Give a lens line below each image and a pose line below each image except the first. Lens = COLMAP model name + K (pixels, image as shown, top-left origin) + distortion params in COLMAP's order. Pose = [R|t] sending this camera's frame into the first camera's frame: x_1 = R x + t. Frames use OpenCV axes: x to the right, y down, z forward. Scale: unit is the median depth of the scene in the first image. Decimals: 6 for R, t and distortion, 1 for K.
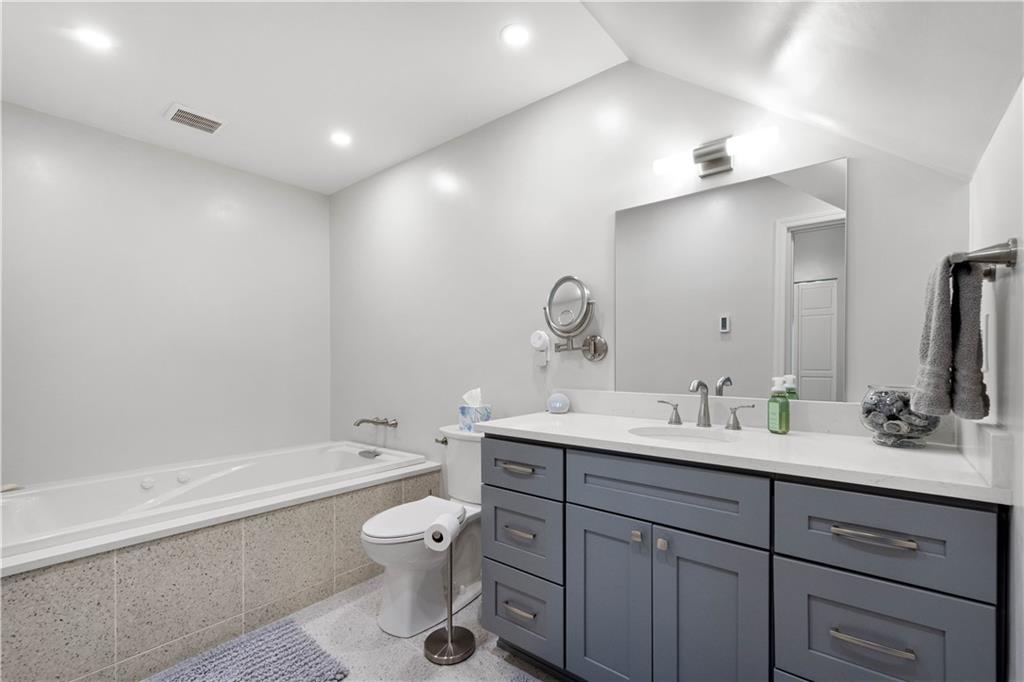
lens RADIAL K [[449.8, 0, 524.6], [0, 449.8, 363.5], [0, 0, 1]] dist [0.000300, 0.000018]
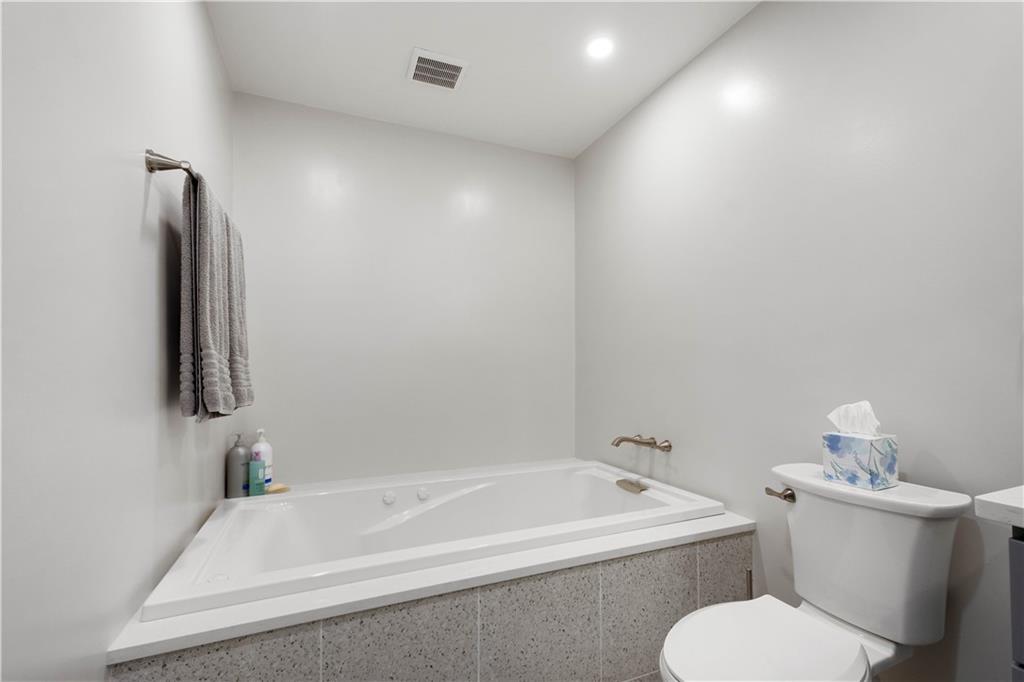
lens RADIAL K [[444.3, 0, 517.6], [0, 444.3, 355.3], [0, 0, 1]] dist [0.001630, 0.000080]
pose [[0.880149, -0.014479, -0.474476, -0.208558], [-0.000226, 0.999522, -0.030919, 0.017794], [0.474697, 0.027320, 0.879725, 0.355321]]
